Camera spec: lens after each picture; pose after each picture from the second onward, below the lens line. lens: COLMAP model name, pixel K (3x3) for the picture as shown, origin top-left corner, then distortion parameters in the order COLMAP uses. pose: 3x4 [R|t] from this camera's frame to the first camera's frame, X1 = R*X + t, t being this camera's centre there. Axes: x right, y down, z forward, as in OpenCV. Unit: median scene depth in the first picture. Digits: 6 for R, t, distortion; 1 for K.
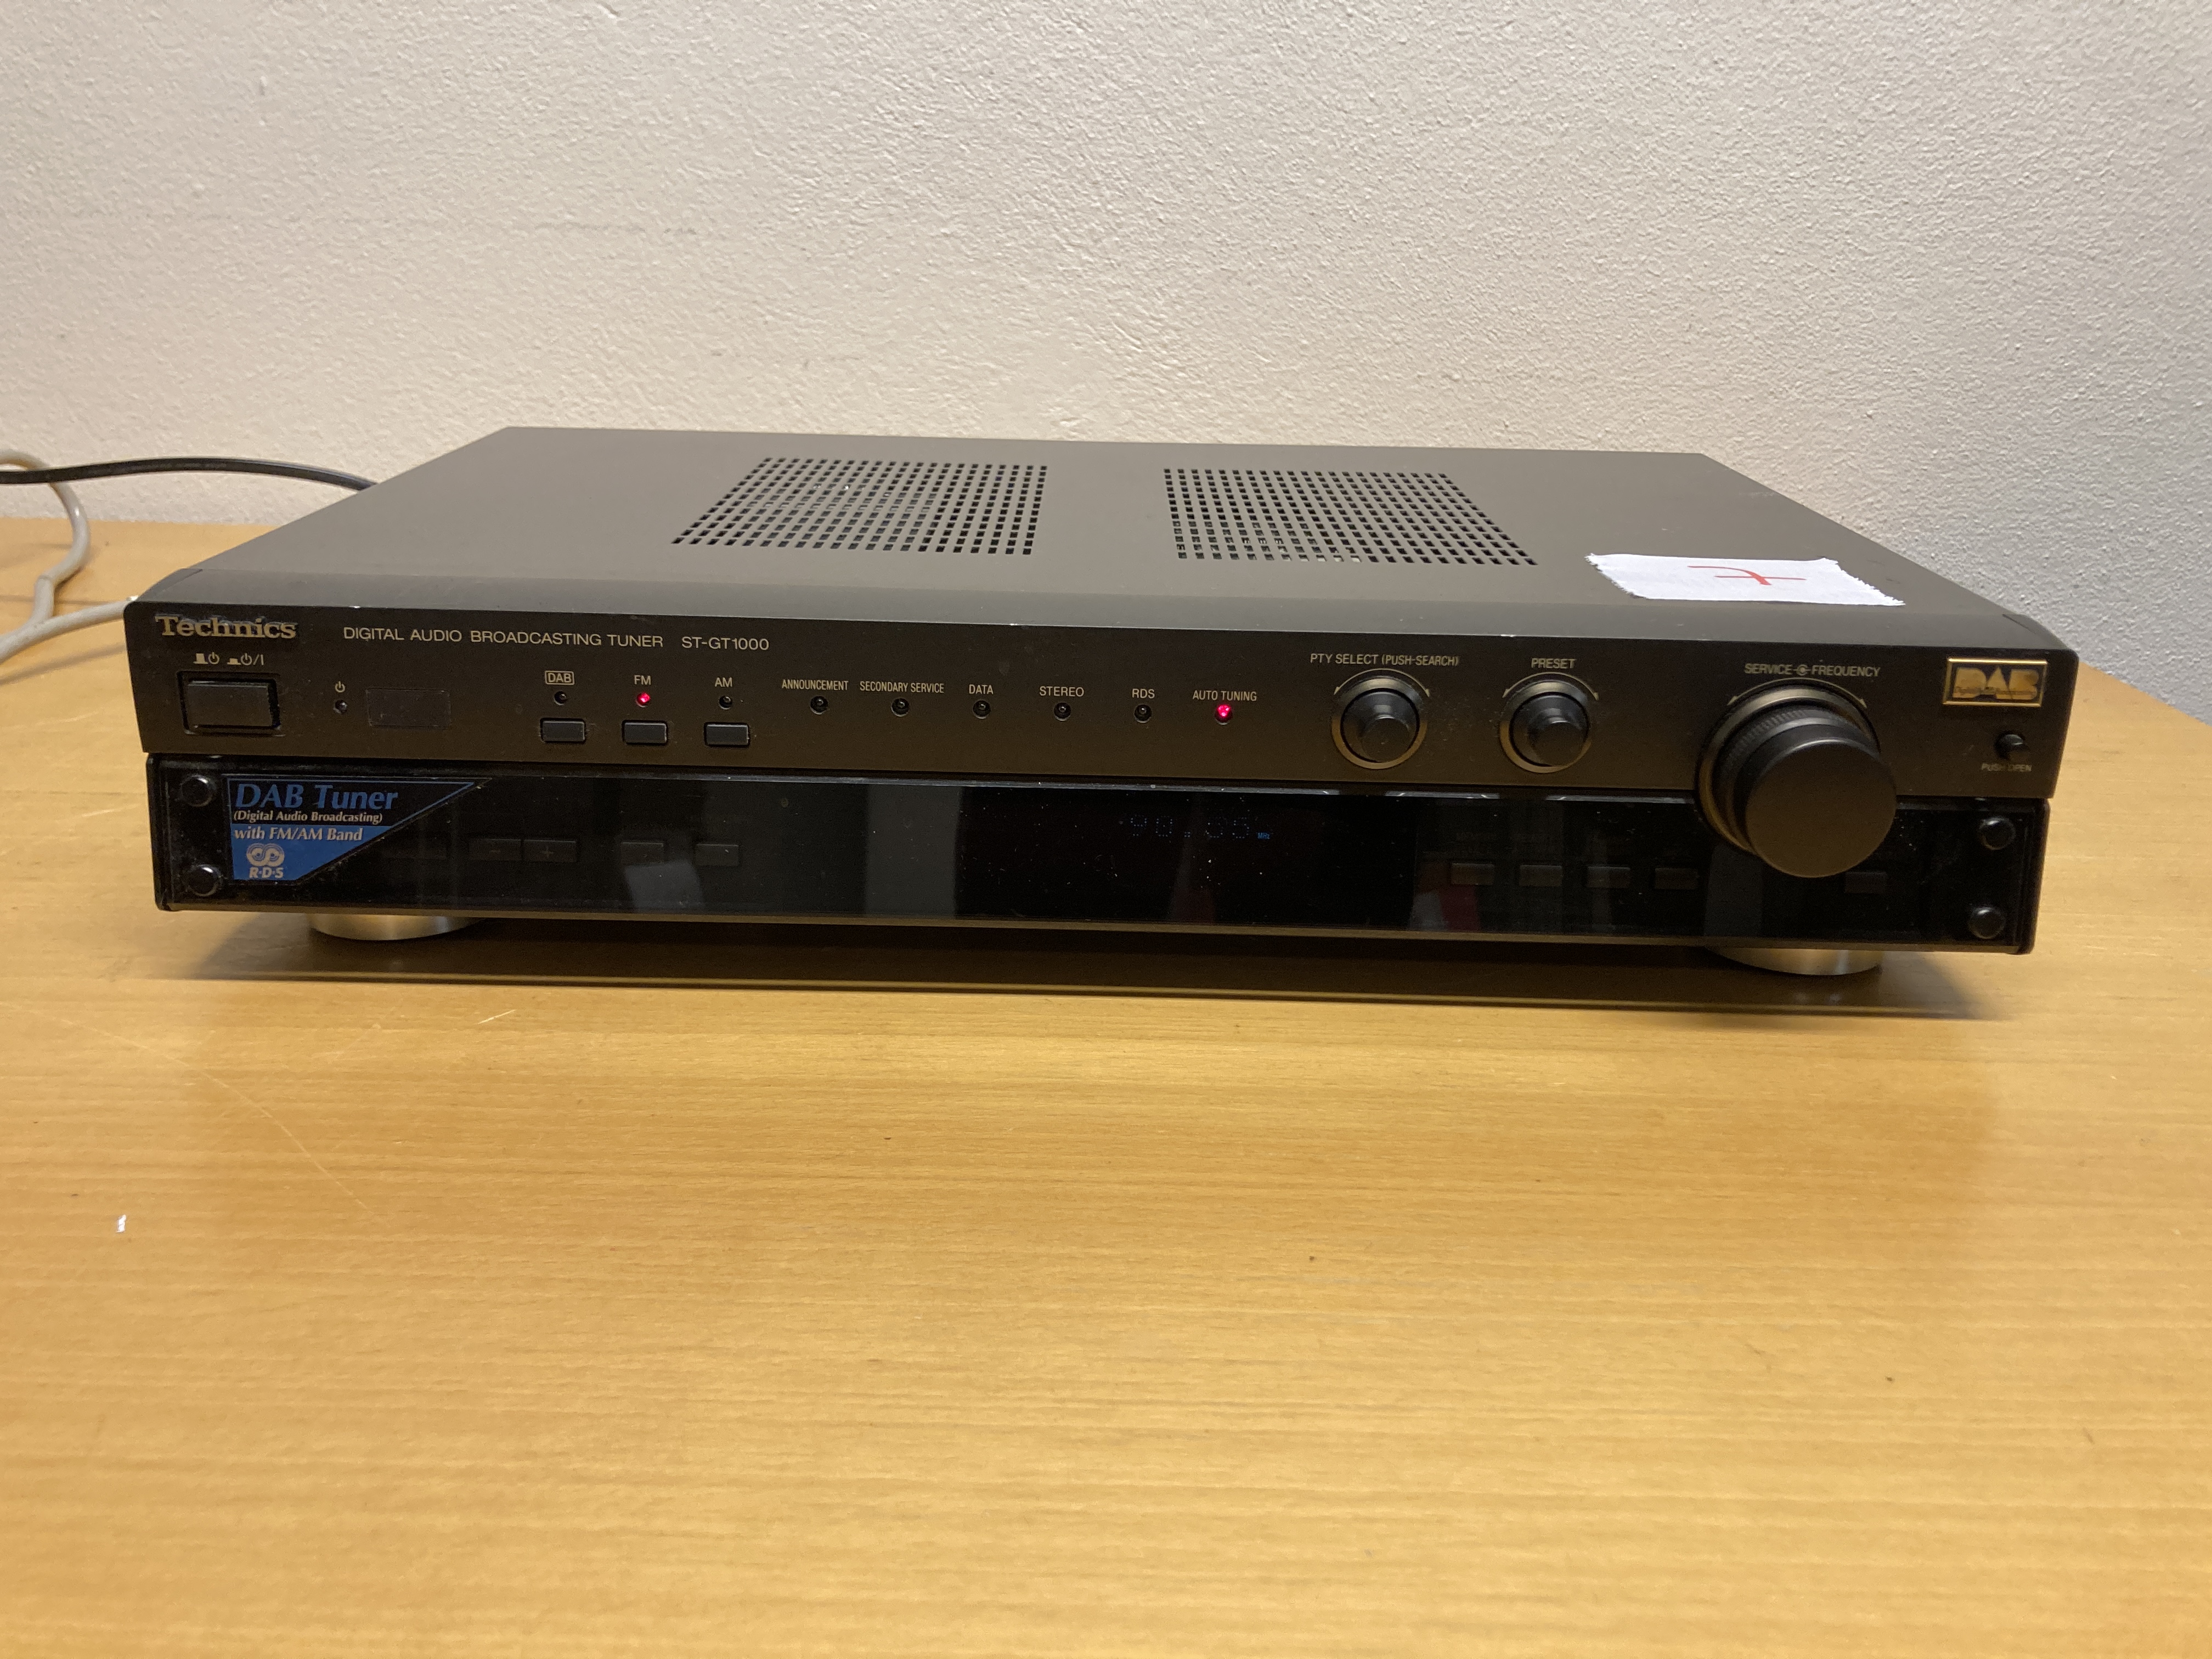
lens RADIAL K [[1806.0, 0, 1103.0], [0, 1806.0, 815.2], [0, 0, 1]] dist [-0.002354, 0.020280]
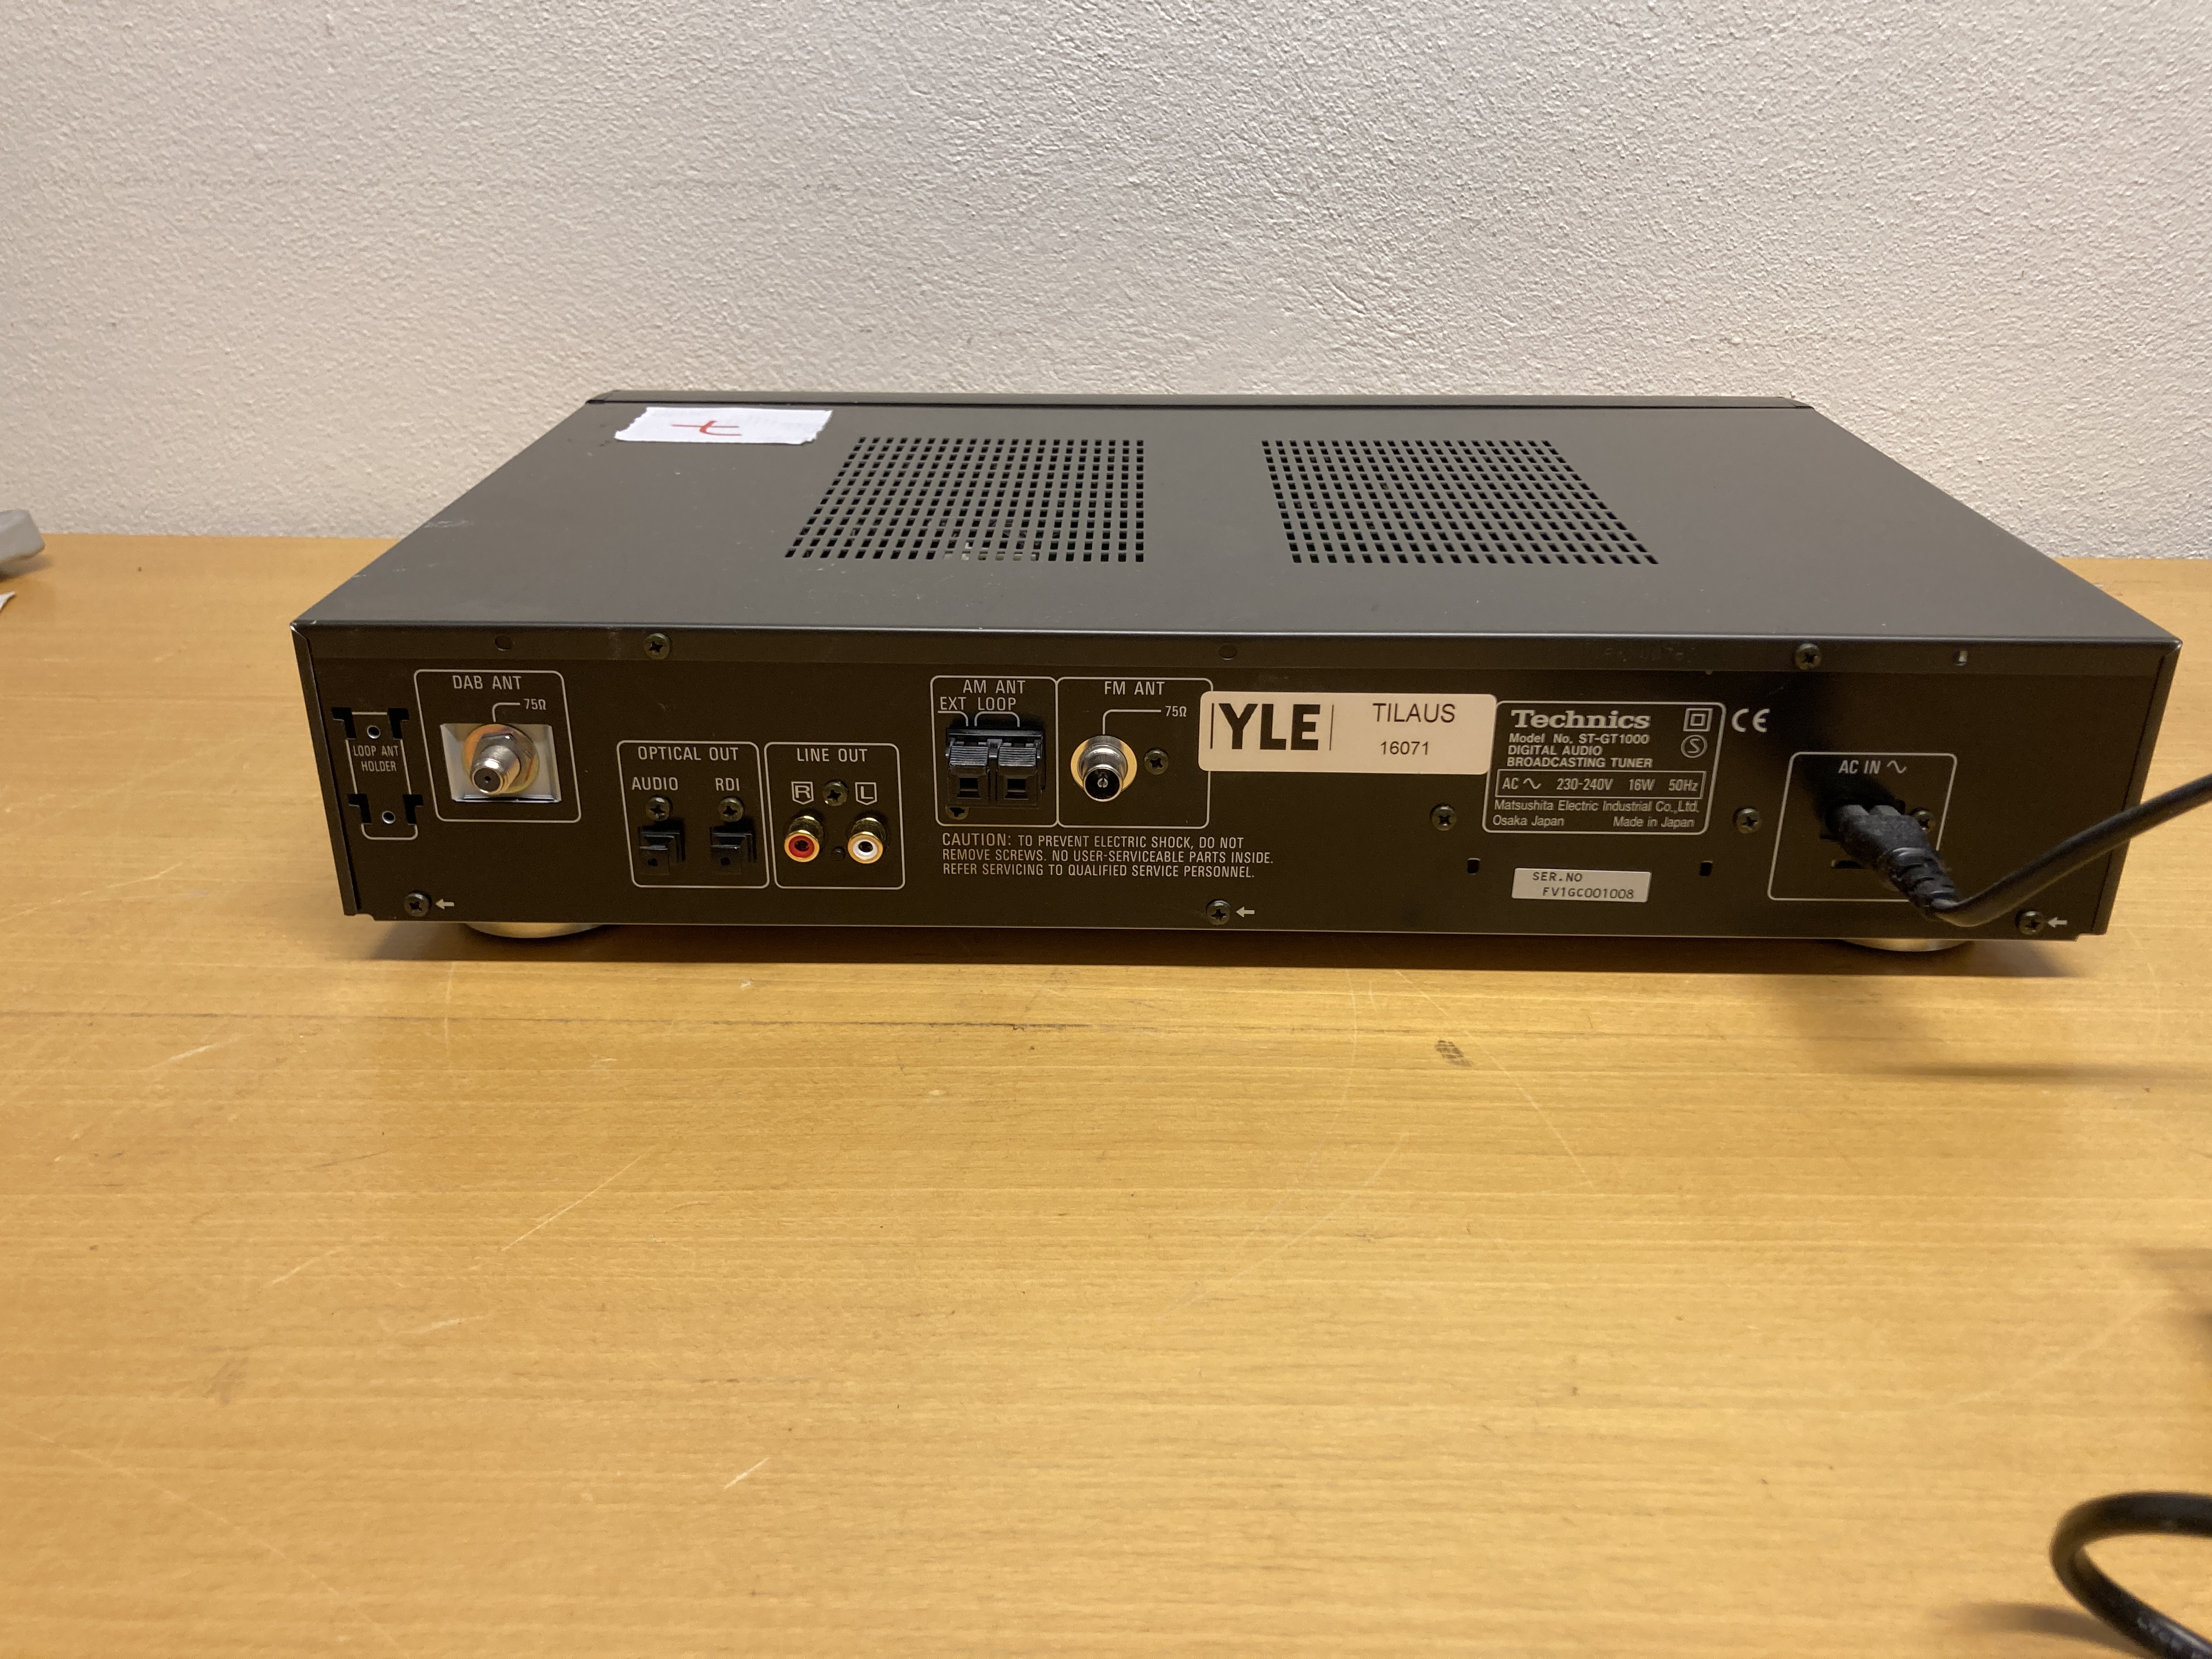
lens RADIAL K [[1806.0, 0, 1111.2], [0, 1806.0, 800.2], [0, 0, 1]] dist [-0.002354, 0.020280]
pose [[0.999474, -0.010657, -0.030644, -0.077559], [0.012941, 0.997075, 0.075321, -0.101356], [0.029751, -0.075678, 0.996688, 0.141355]]
